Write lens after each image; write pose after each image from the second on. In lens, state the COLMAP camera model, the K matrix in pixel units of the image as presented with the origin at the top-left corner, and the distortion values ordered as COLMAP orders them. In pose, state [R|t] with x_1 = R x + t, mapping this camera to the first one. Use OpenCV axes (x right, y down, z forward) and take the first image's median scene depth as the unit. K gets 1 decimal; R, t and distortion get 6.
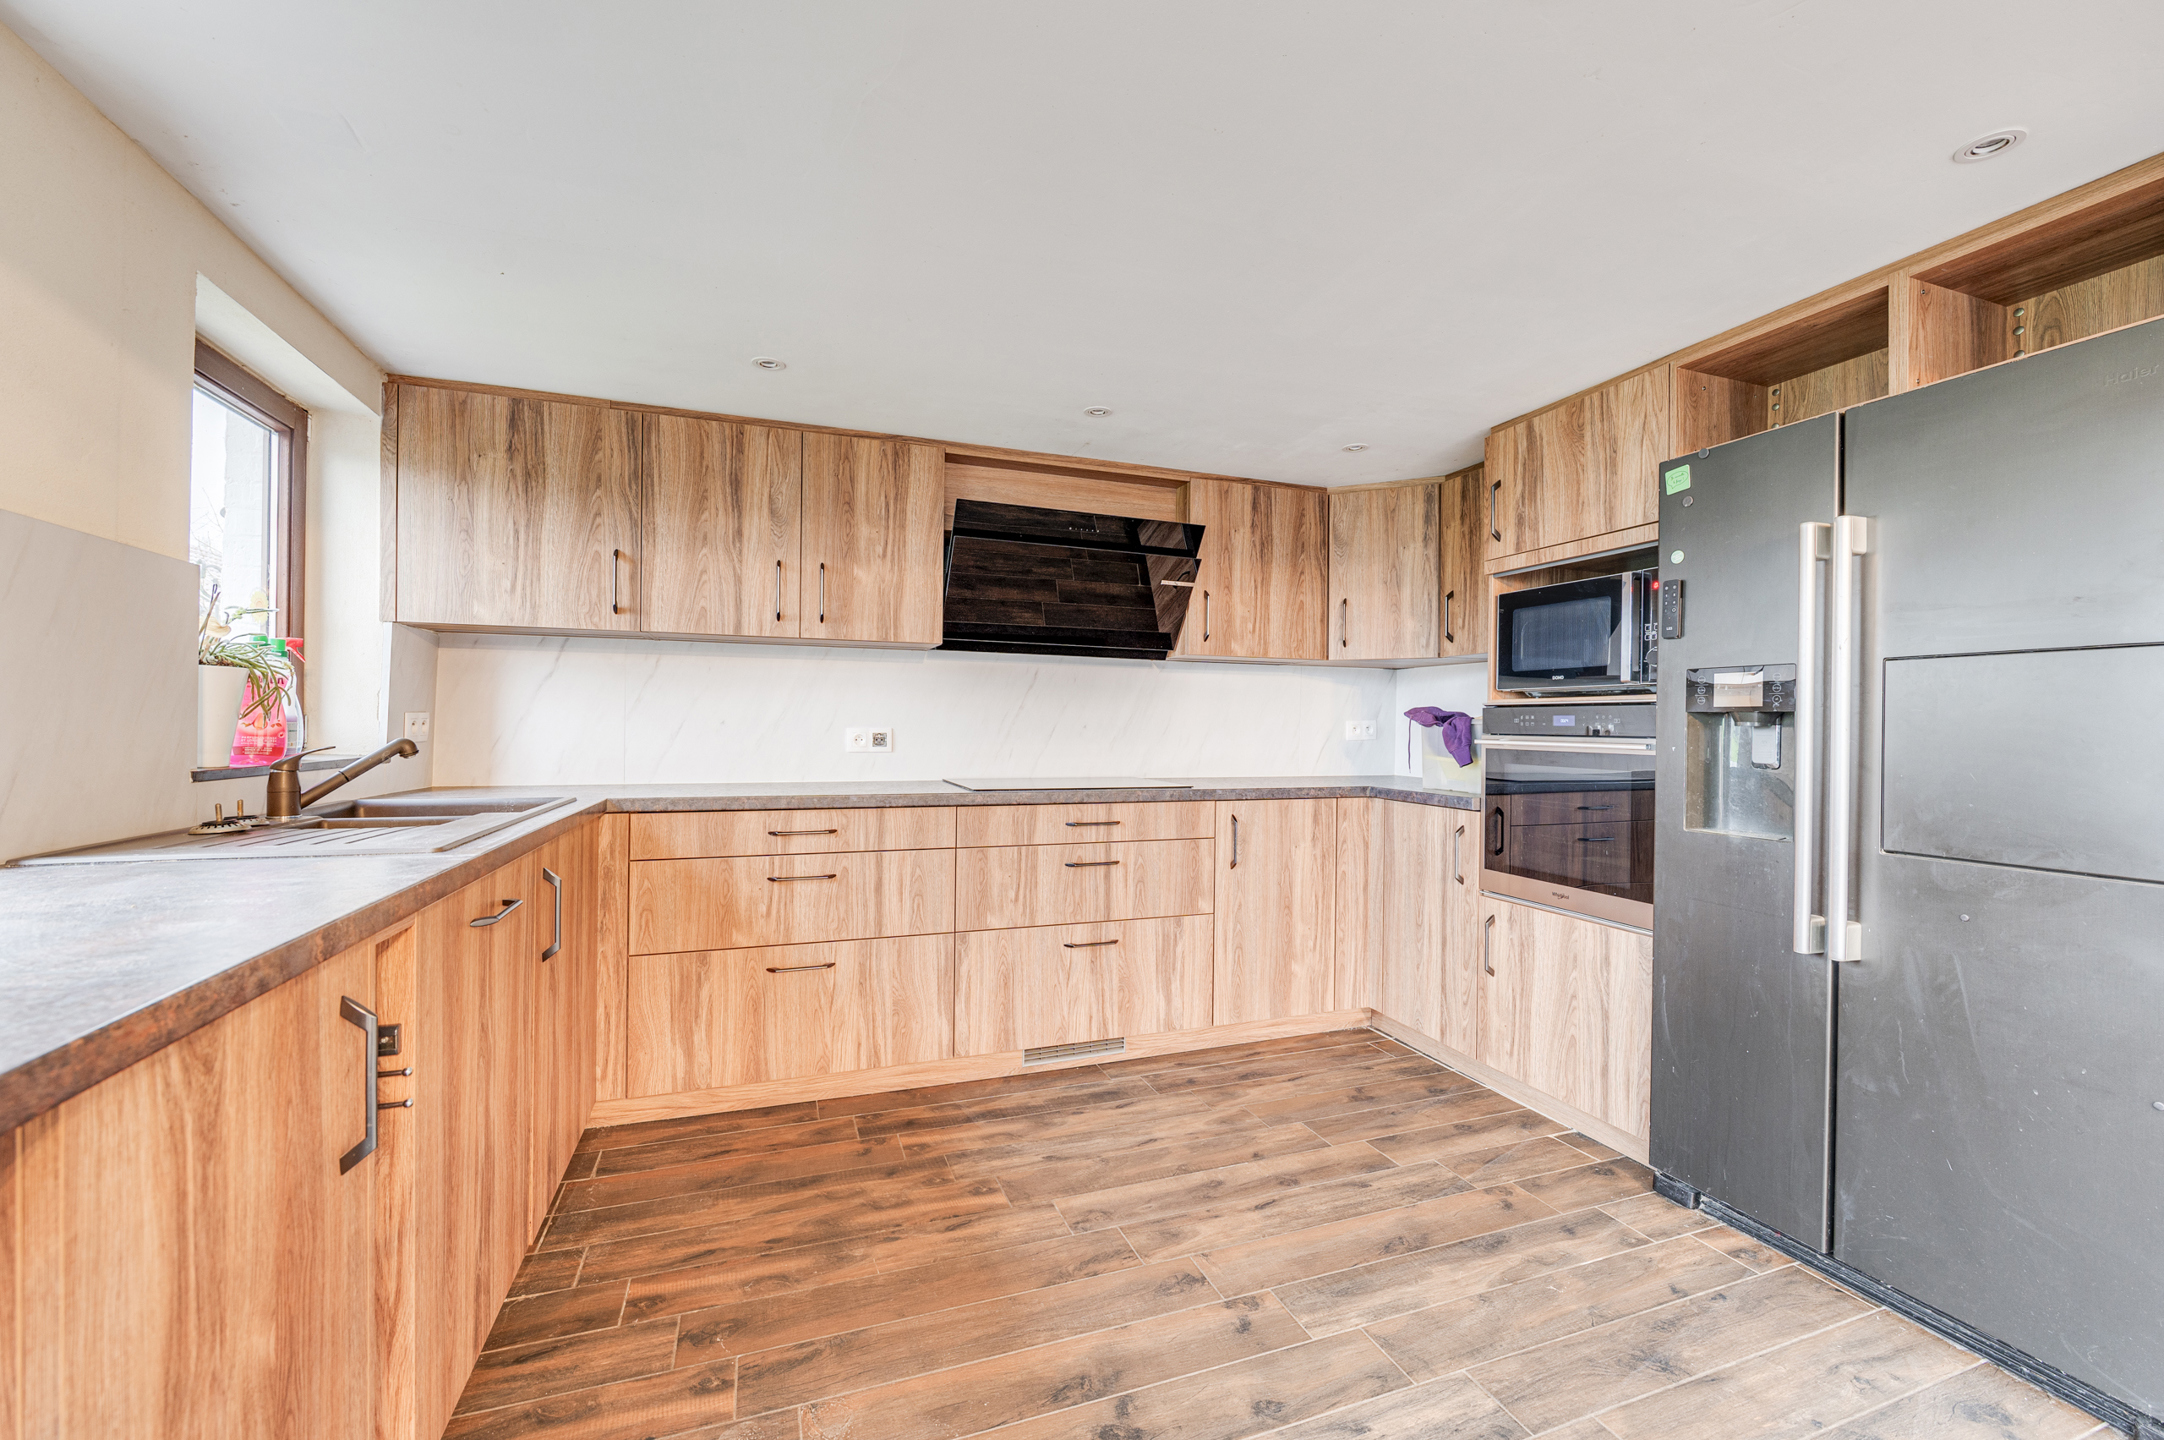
lens RADIAL K [[865.9, 0, 1071.7], [0, 865.9, 731.3], [0, 0, 1]] dist [-0.016012, -0.000048]
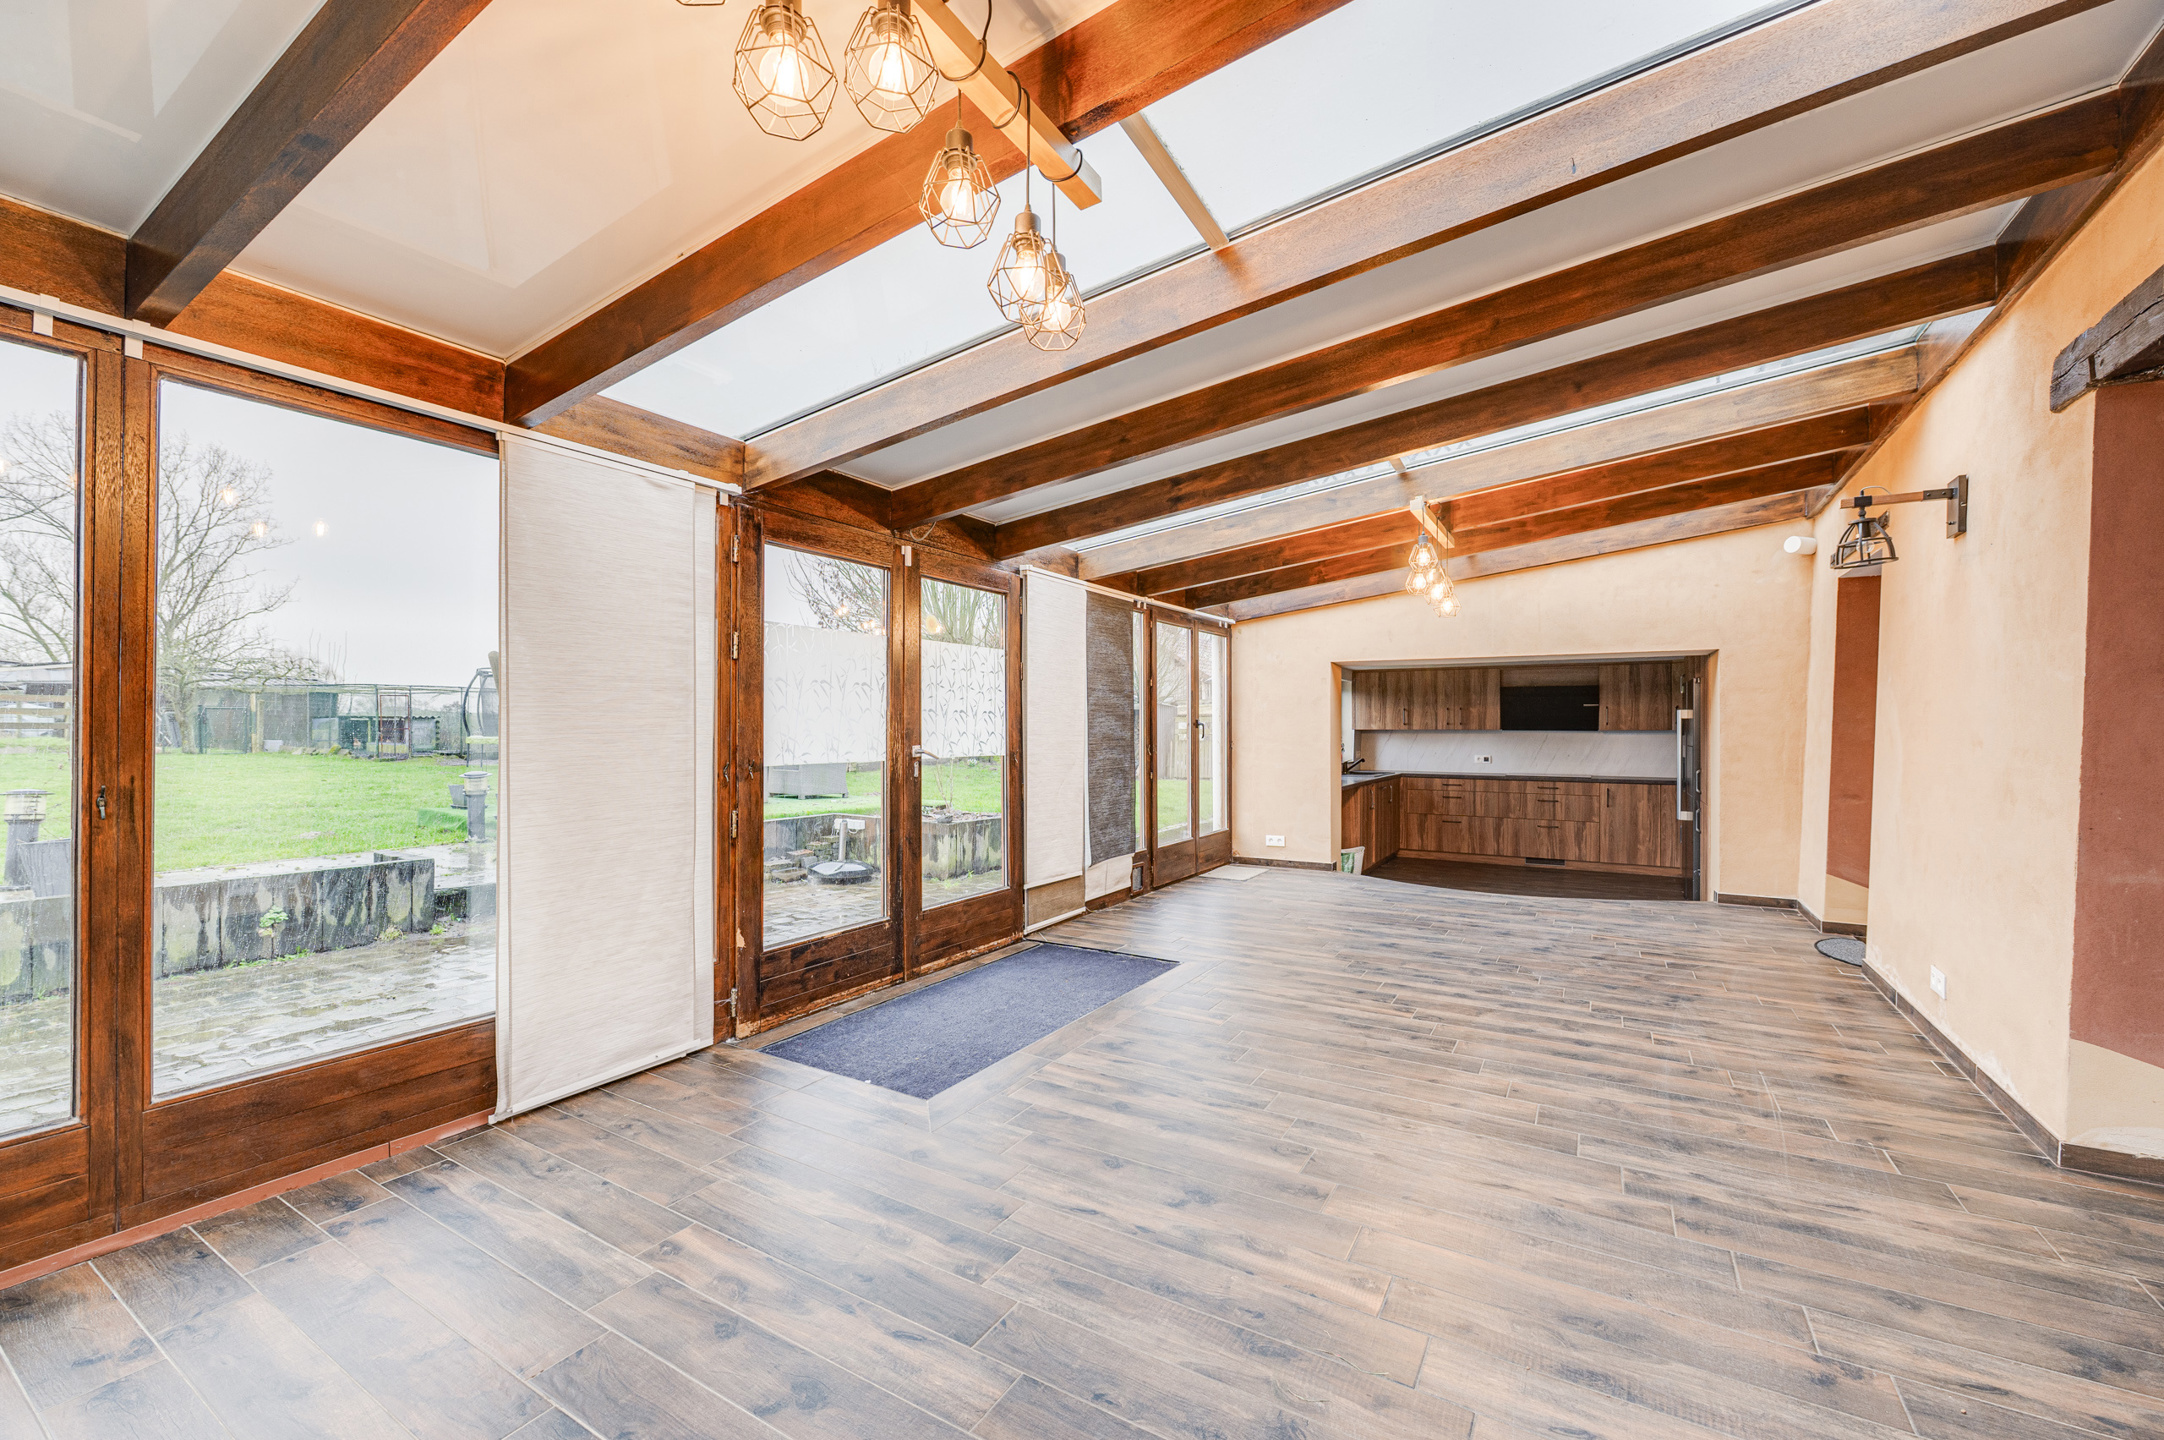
lens RADIAL K [[865.9, 0, 1071.1], [0, 865.9, 726.3], [0, 0, 1]] dist [-0.016012, -0.000048]
pose [[0.616385, -0.006901, -0.787414, 1.405418], [0.008356, 0.999963, -0.002223, -0.120634], [0.787400, -0.005209, 0.616420, -2.248732]]
